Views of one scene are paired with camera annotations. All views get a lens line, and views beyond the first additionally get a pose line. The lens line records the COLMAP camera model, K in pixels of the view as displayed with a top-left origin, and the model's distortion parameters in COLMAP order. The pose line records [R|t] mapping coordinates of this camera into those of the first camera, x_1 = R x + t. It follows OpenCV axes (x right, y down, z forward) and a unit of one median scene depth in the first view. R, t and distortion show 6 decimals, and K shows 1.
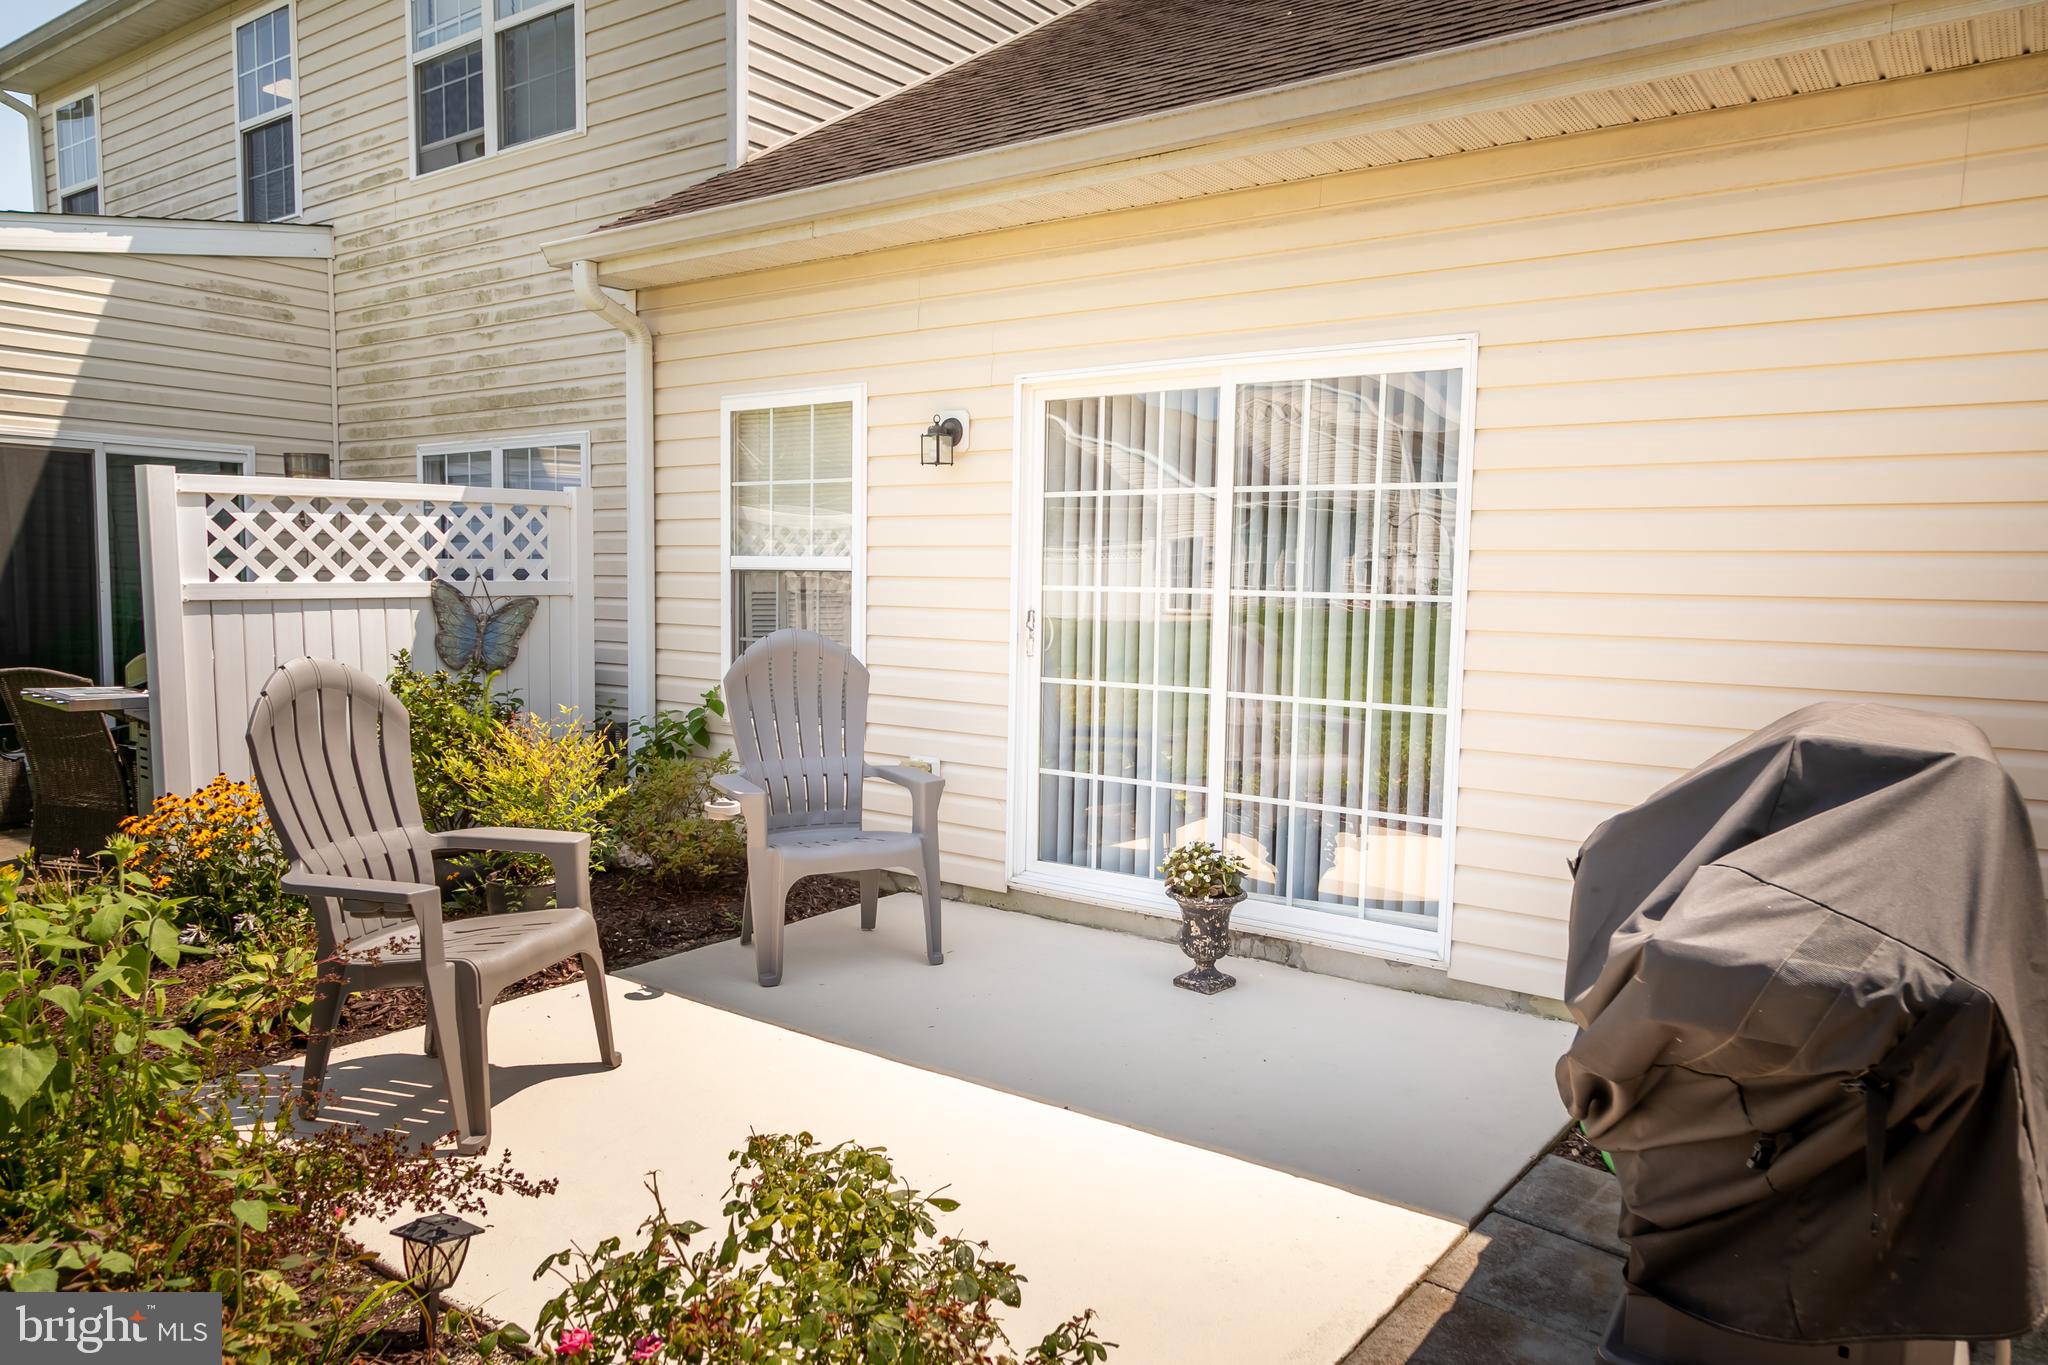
lens RADIAL K [[1436.0, 0, 1024.0], [0, 1436.0, 682.5], [0, 0, 1]] dist [0.047891, 0.001321]
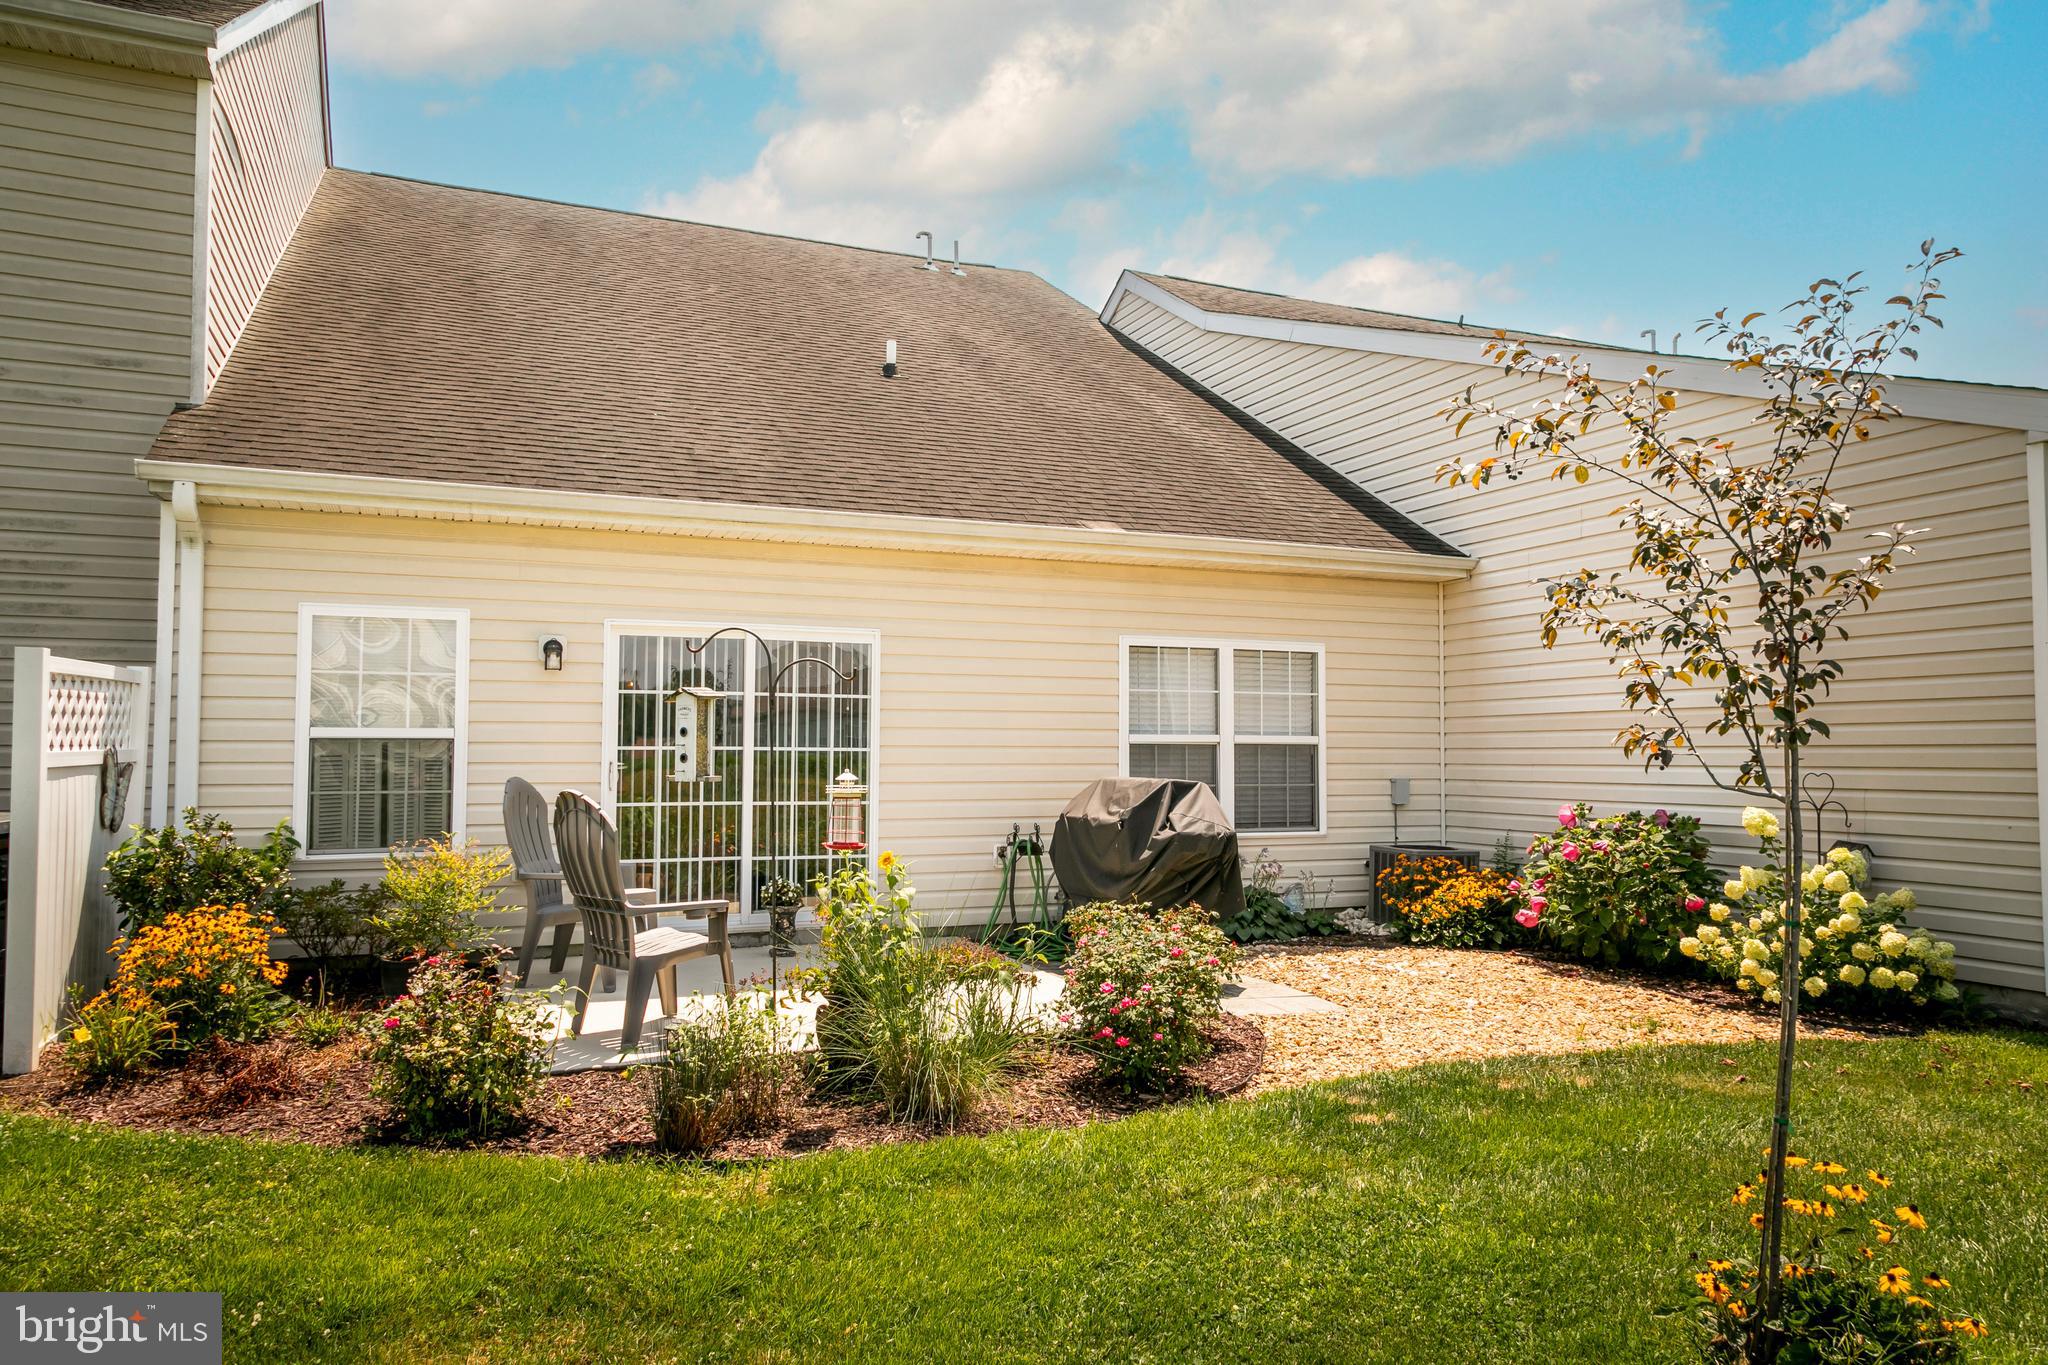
lens RADIAL K [[1436.0, 0, 1024.0], [0, 1436.0, 682.5], [0, 0, 1]] dist [0.047891, 0.001321]
pose [[0.511254, 0.029808, 0.858913, -1.199552], [0.073118, 0.994266, -0.078028, 0.022398], [-0.856314, 0.102694, 0.506143, -0.232438]]
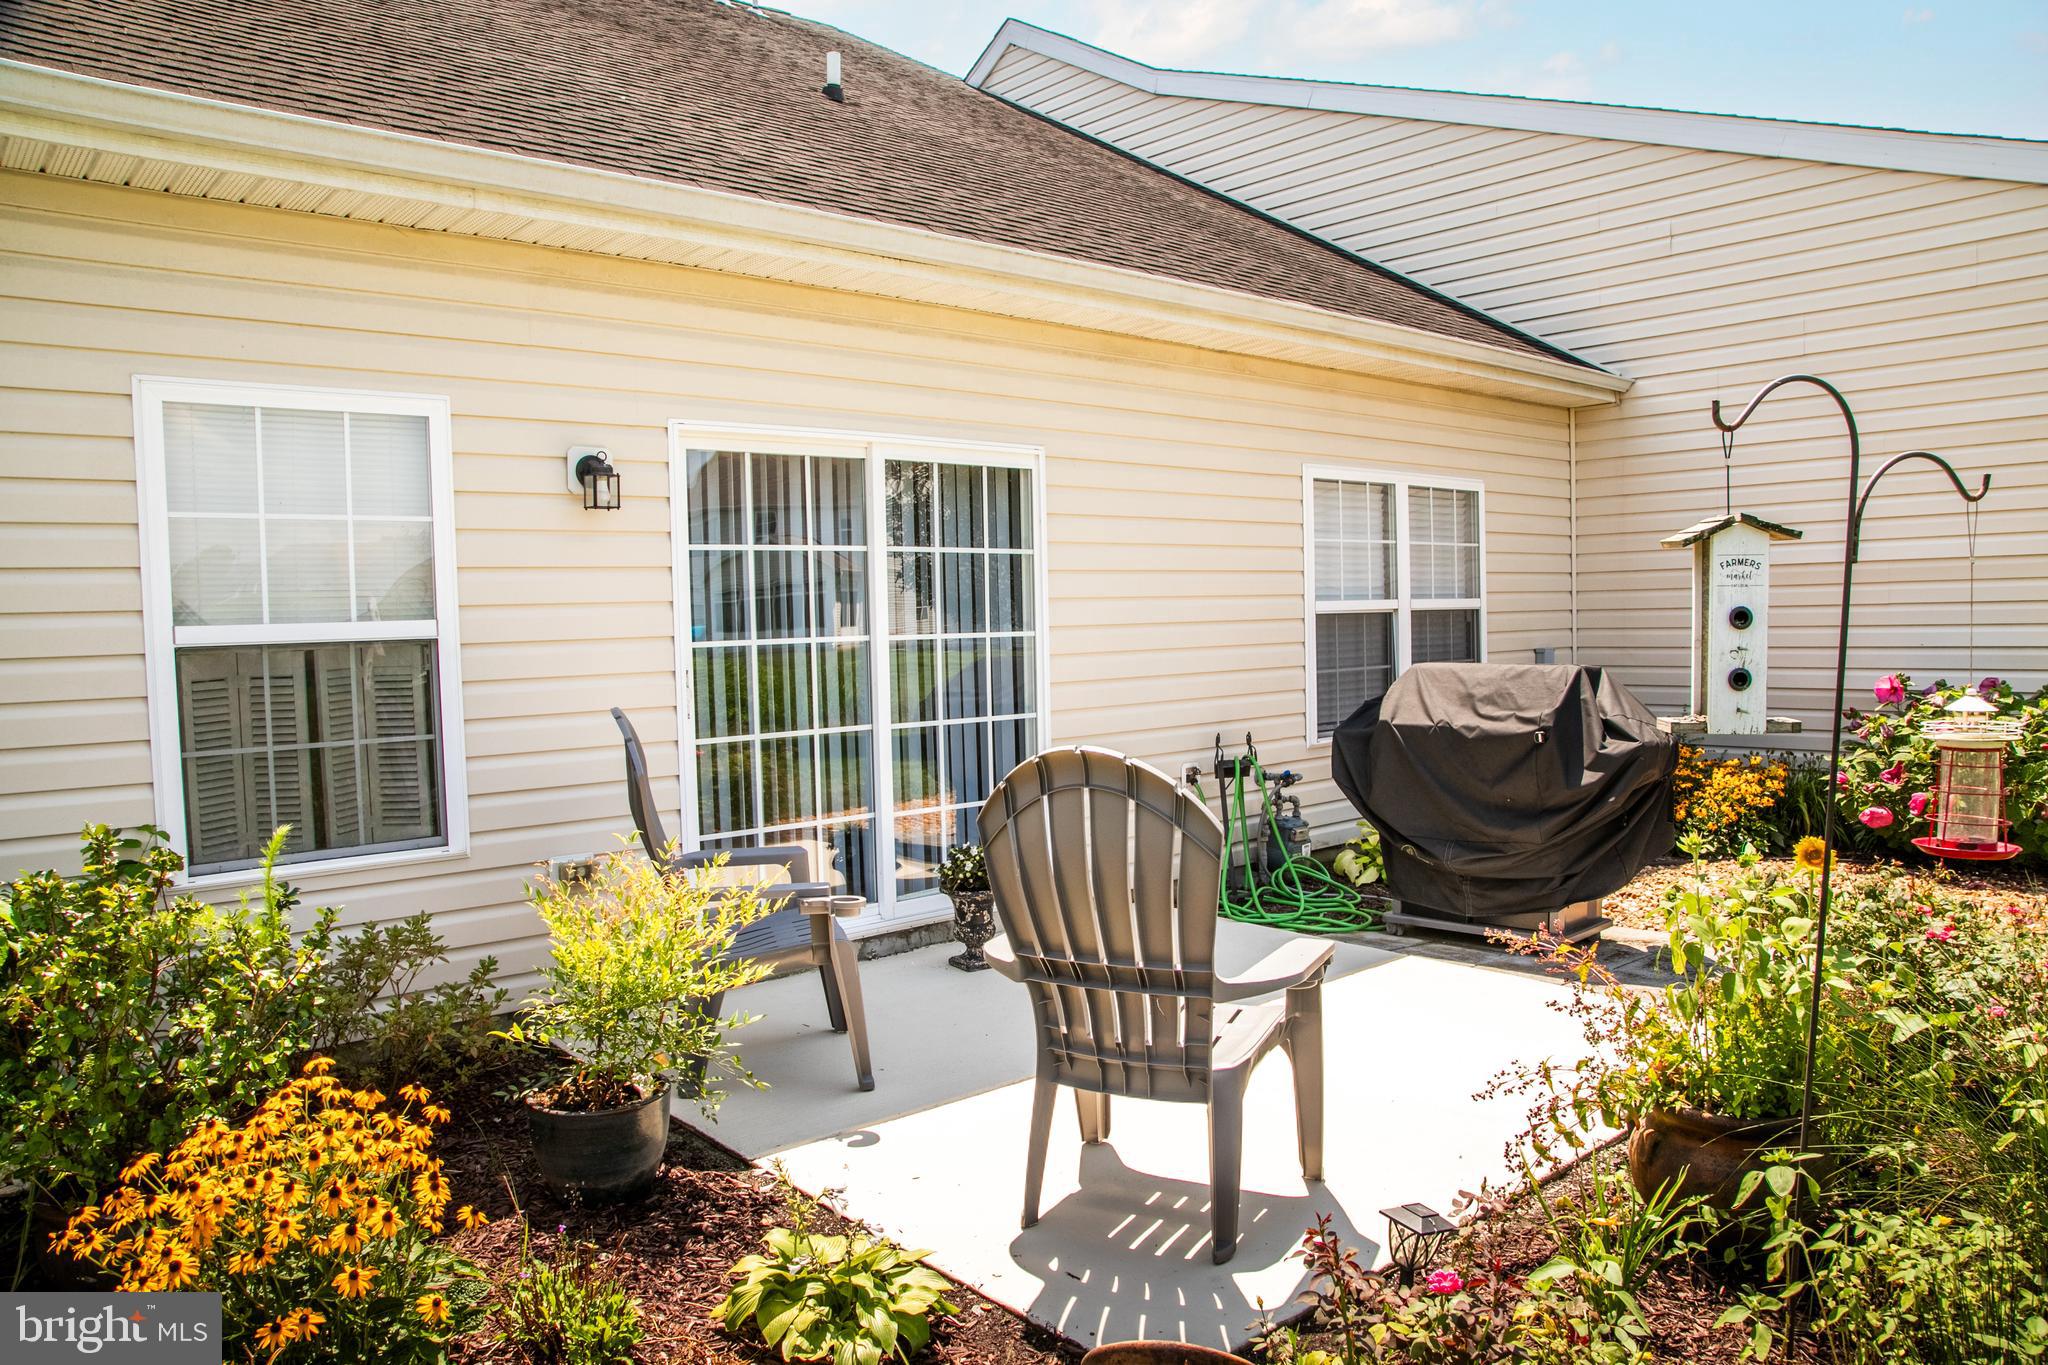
lens RADIAL K [[1430.6, 0, 1024.0], [0, 1430.6, 682.5], [0, 0, 1]] dist [-0.070193, 0.002351]
pose [[0.196995, -0.067205, 0.978098, -0.896063], [0.105997, 0.993260, 0.046898, -0.064329], [-0.974658, 0.094437, 0.202791, 0.624067]]
